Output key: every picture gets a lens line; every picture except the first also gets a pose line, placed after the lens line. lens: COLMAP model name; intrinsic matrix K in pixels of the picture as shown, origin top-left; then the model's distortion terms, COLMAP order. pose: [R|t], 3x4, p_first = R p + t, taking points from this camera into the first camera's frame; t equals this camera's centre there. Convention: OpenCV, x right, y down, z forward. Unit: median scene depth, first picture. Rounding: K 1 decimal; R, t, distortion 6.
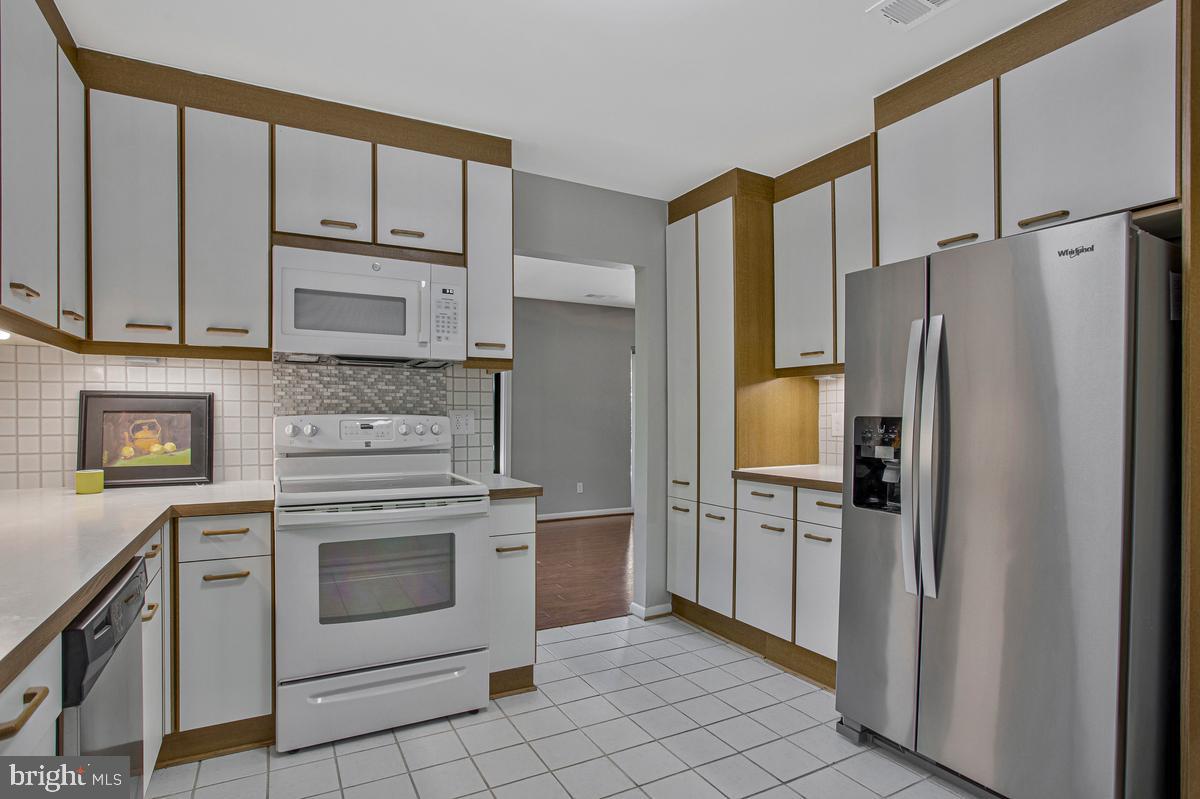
lens RADIAL K [[601.8, 0, 579.1], [0, 601.8, 424.6], [0, 0, 1]] dist [-0.064616, 0.001214]
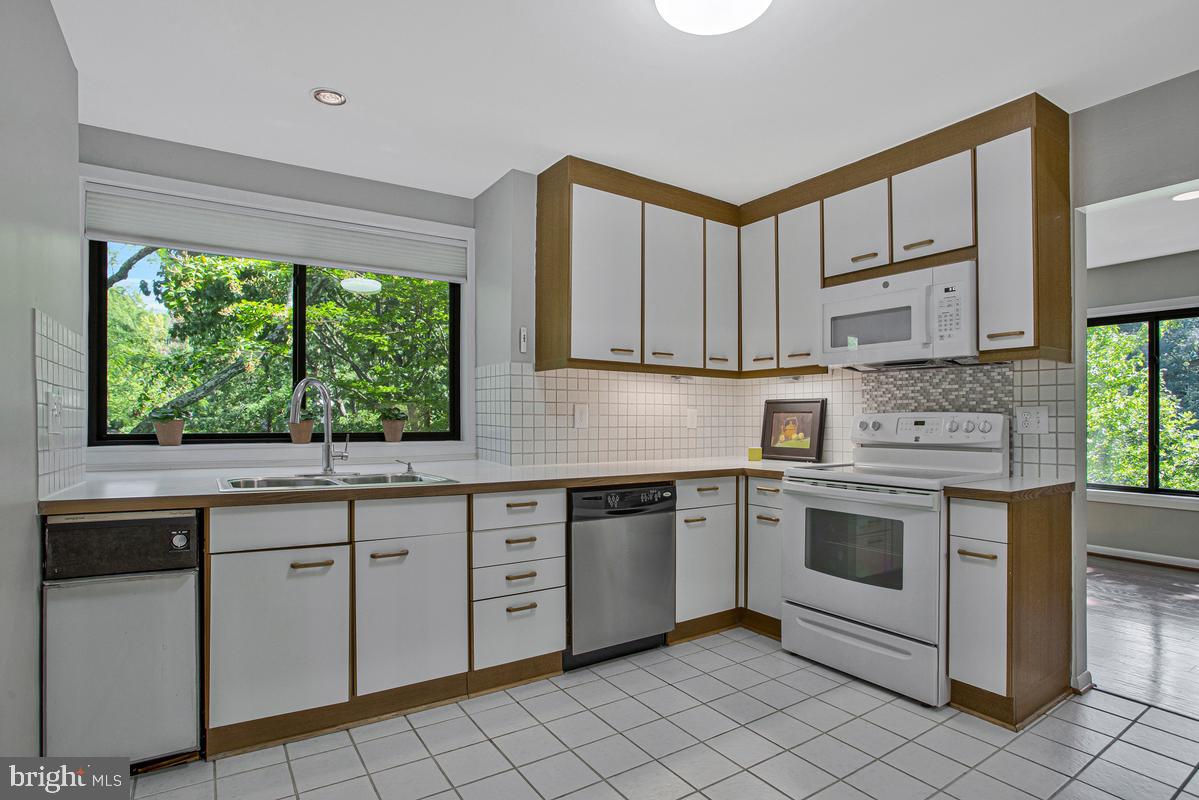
lens RADIAL K [[606.7, 0, 594.2], [0, 606.7, 414.7], [0, 0, 1]] dist [-0.043748, 0.001116]
pose [[0.086723, -0.010922, -0.996173, 0.731502], [-0.017217, 0.999774, -0.012460, 0.011937], [0.996084, 0.018232, 0.086515, 0.316824]]
